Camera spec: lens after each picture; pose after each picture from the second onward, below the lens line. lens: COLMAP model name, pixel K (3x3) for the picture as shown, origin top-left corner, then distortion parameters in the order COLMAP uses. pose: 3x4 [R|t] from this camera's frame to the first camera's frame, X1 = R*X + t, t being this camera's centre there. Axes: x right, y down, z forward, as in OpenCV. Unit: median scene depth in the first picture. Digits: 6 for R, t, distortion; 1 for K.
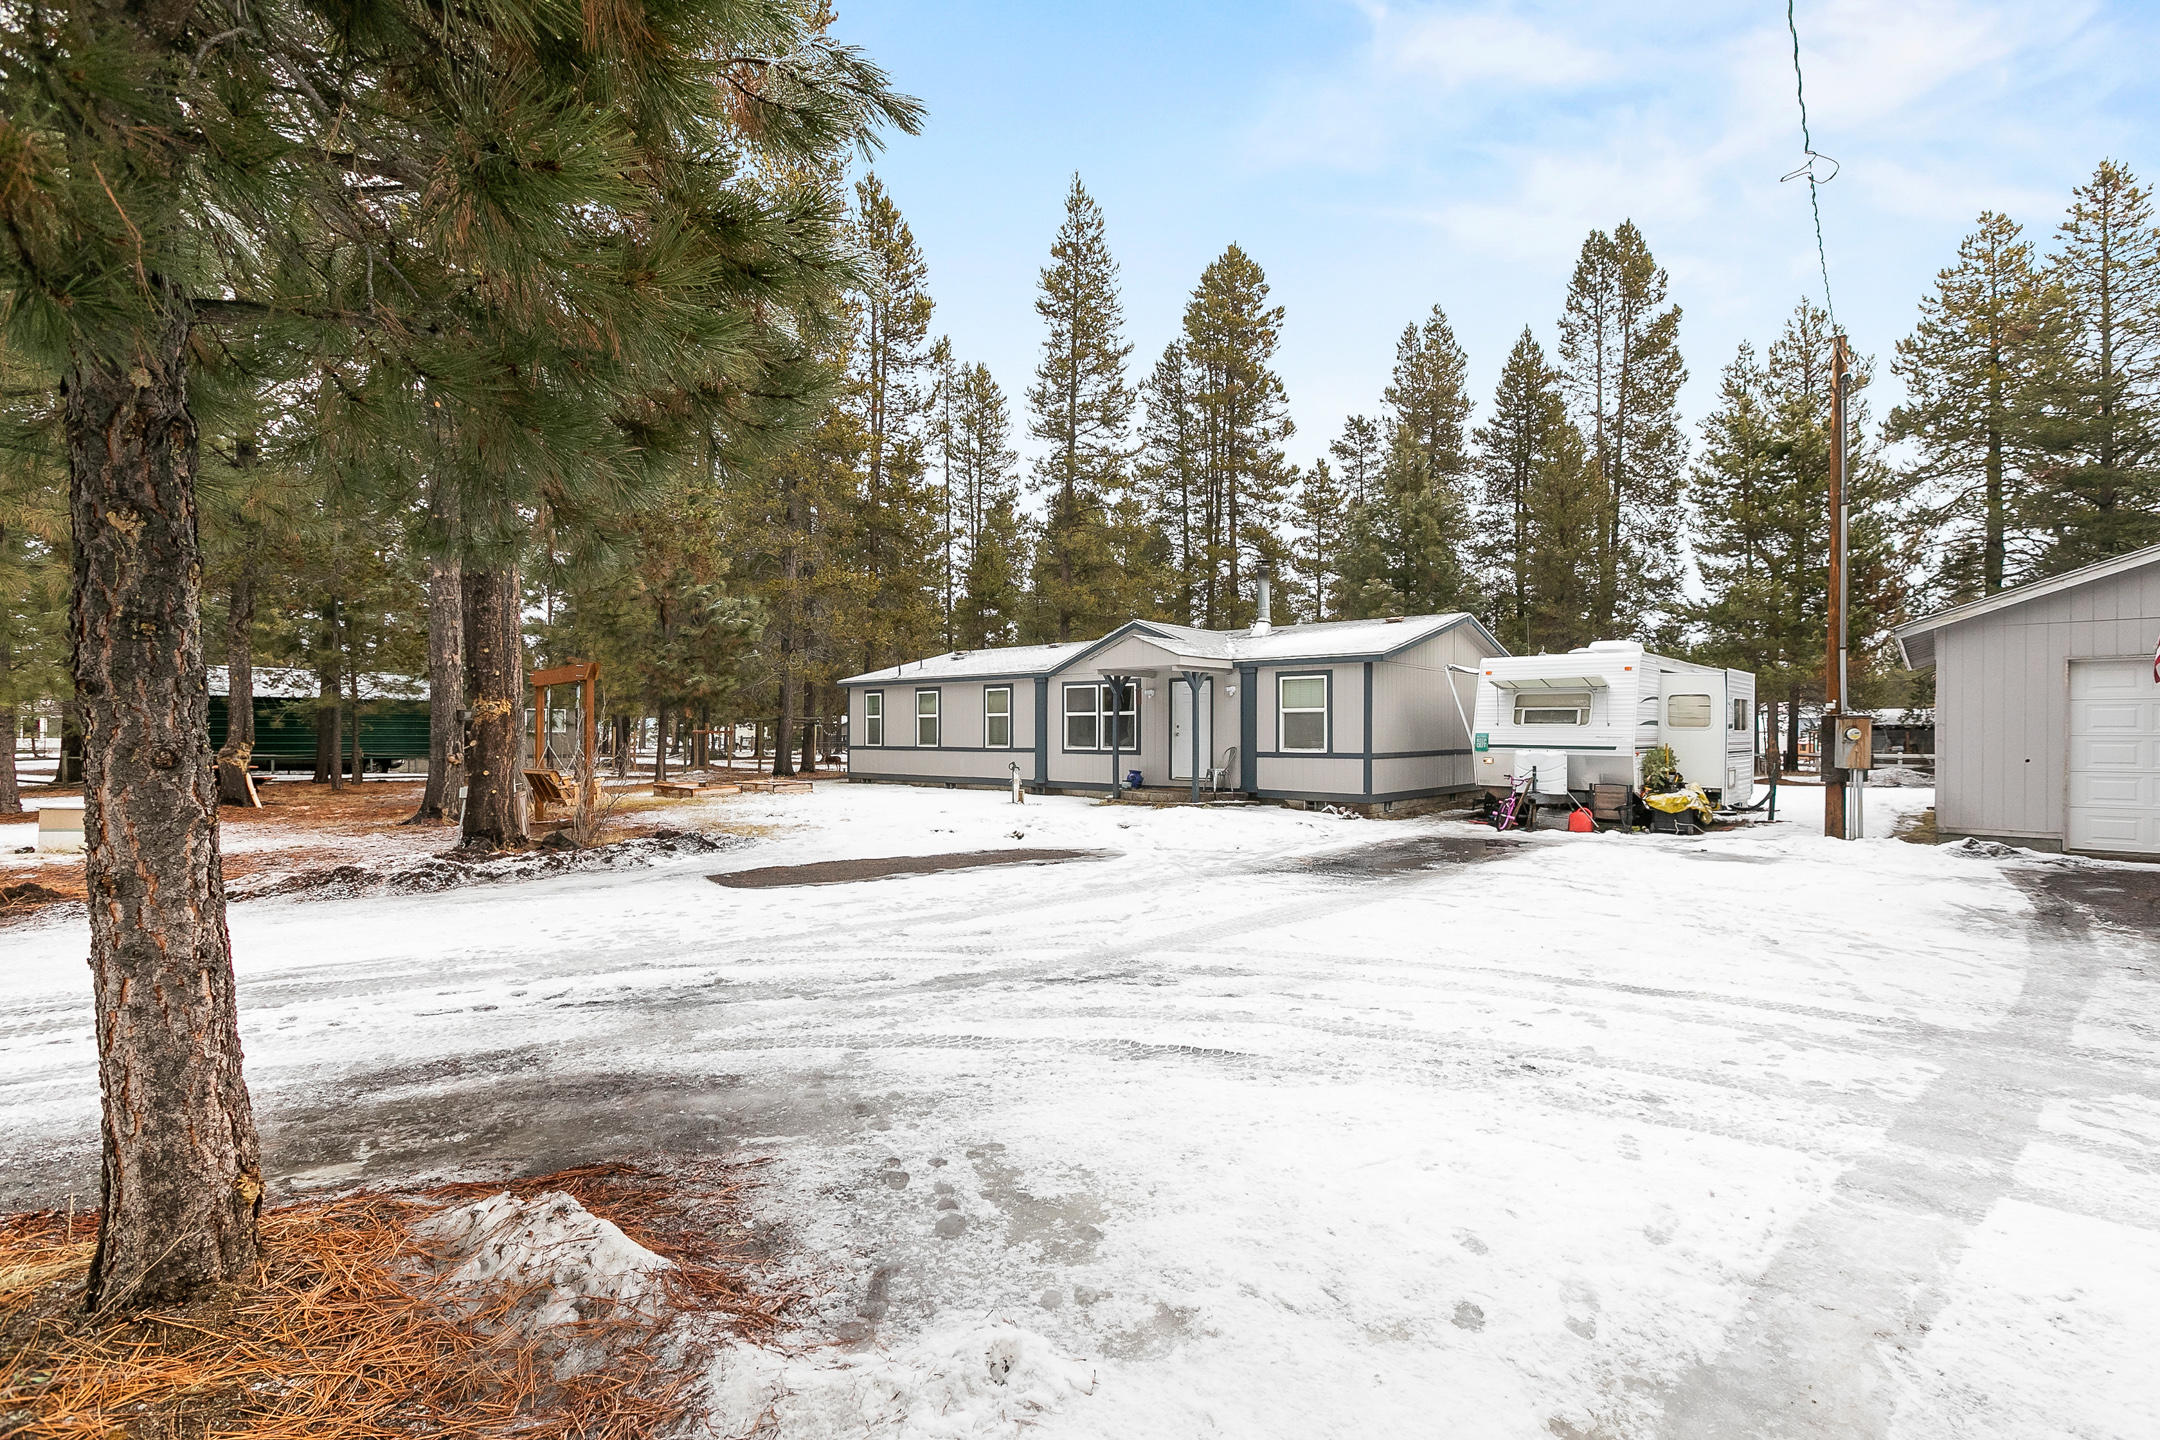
lens RADIAL K [[974.7, 0, 1083.0], [0, 974.7, 728.6], [0, 0, 1]] dist [0.000055, -0.001069]
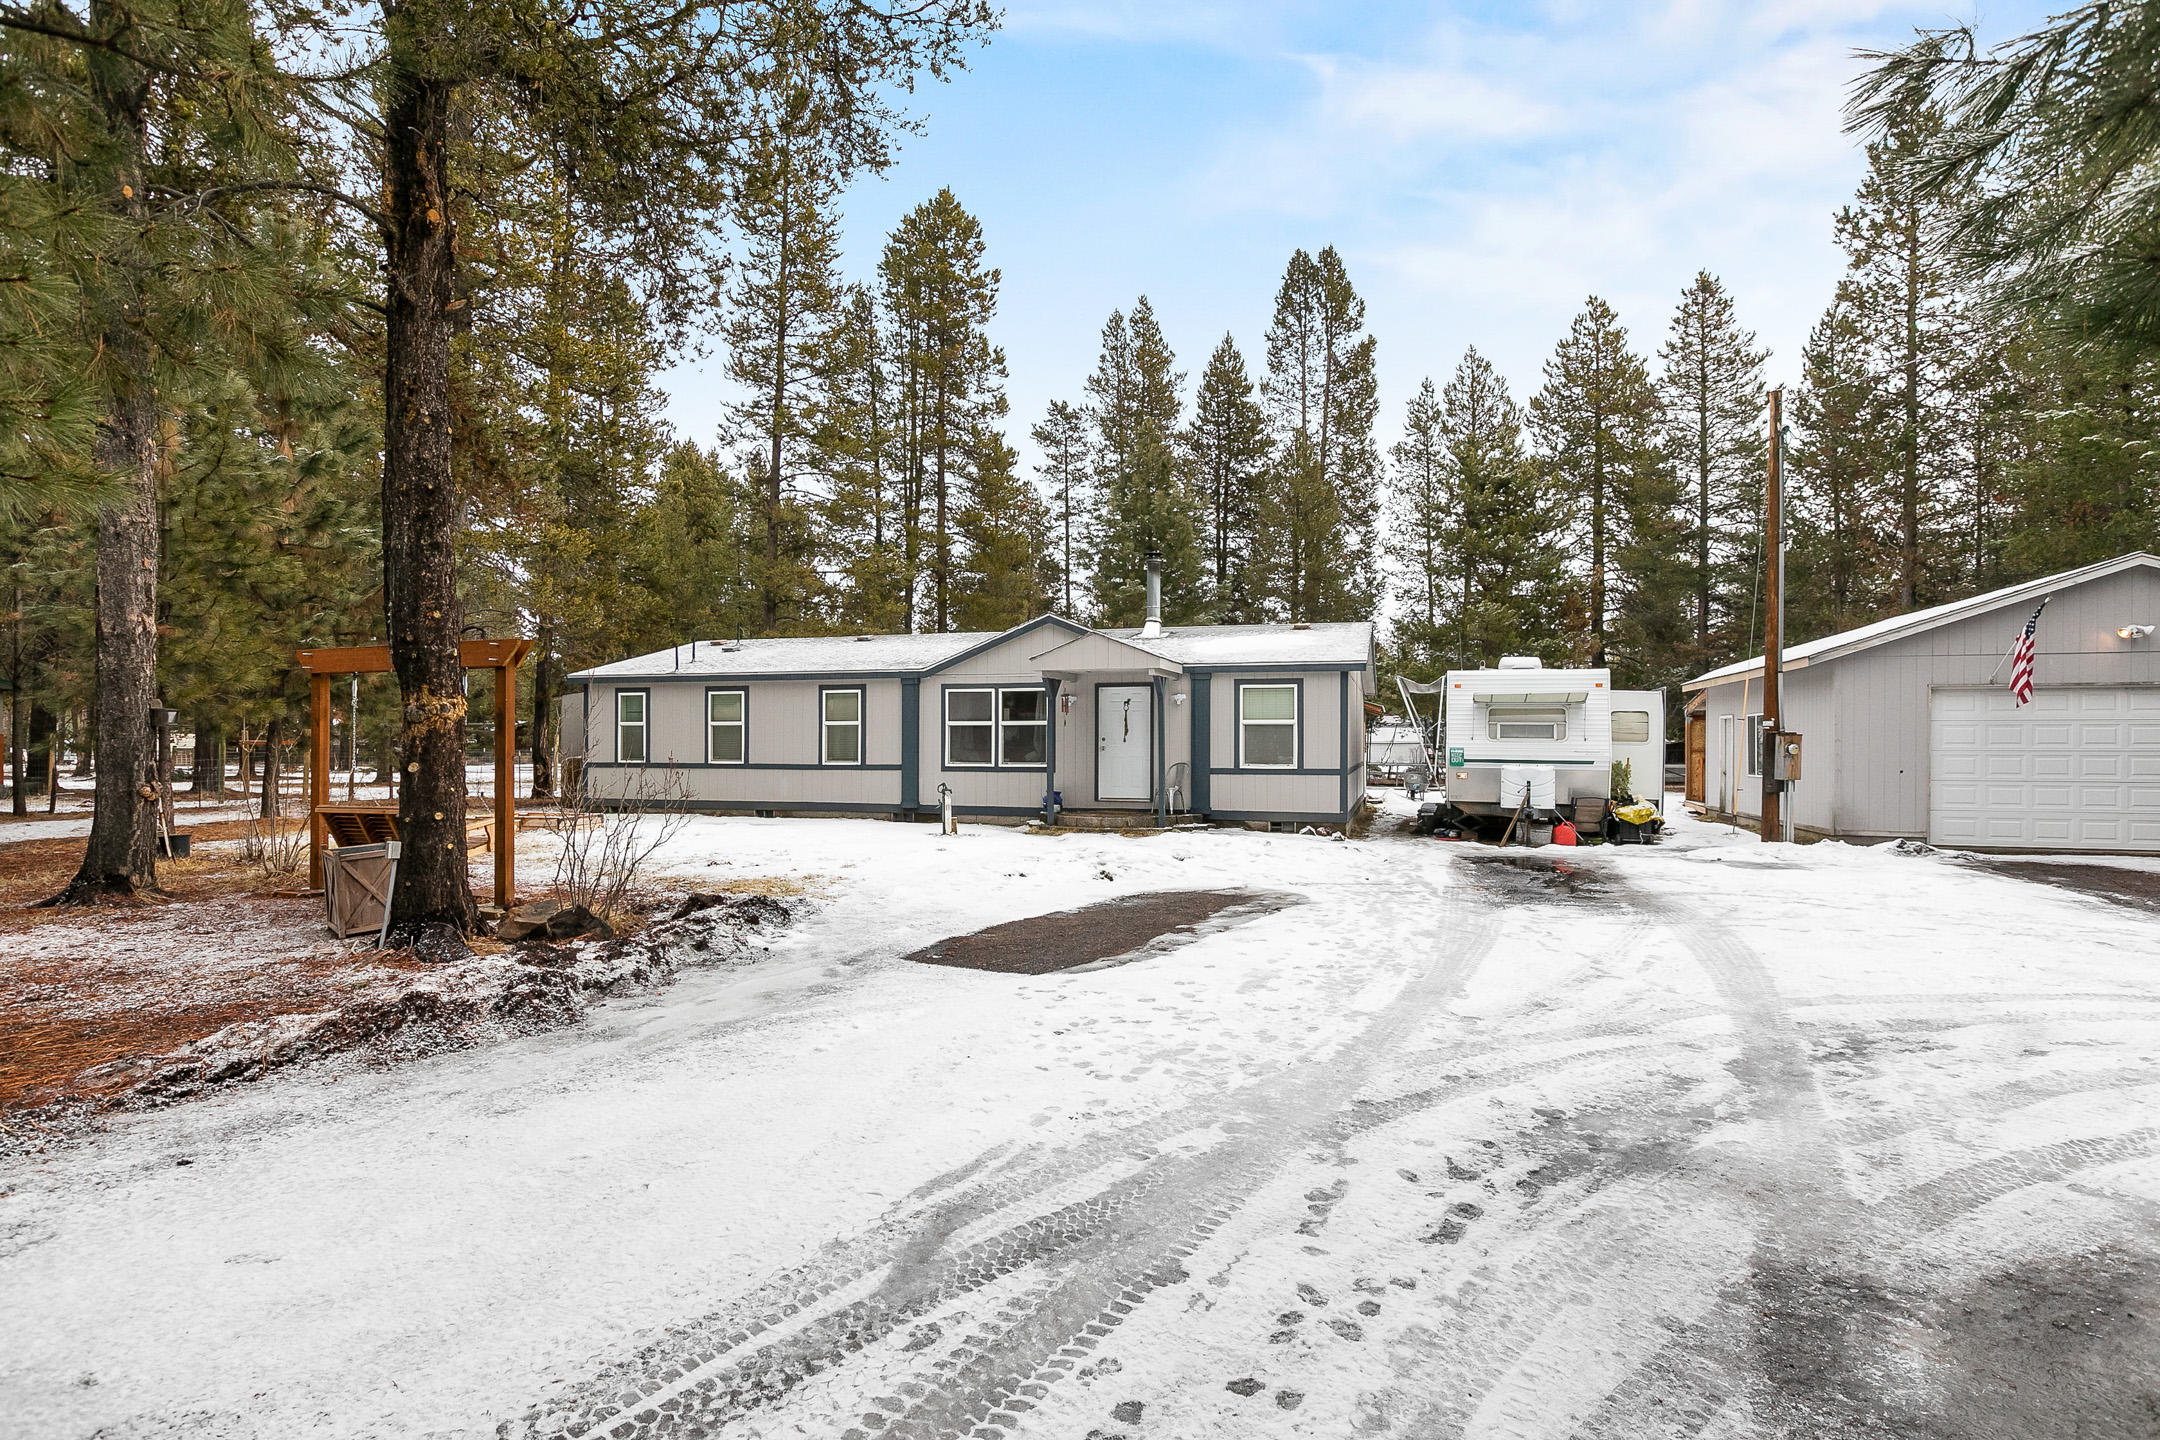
lens RADIAL K [[1083.4, 0, 1076.9], [0, 1083.4, 738.9], [0, 0, 1]] dist [-0.002818, -0.000366]
pose [[0.914252, 0.003256, 0.405133, -0.278778], [-0.003966, 0.999992, 0.000913, -0.002724], [-0.405127, -0.002442, 0.914257, 0.118712]]
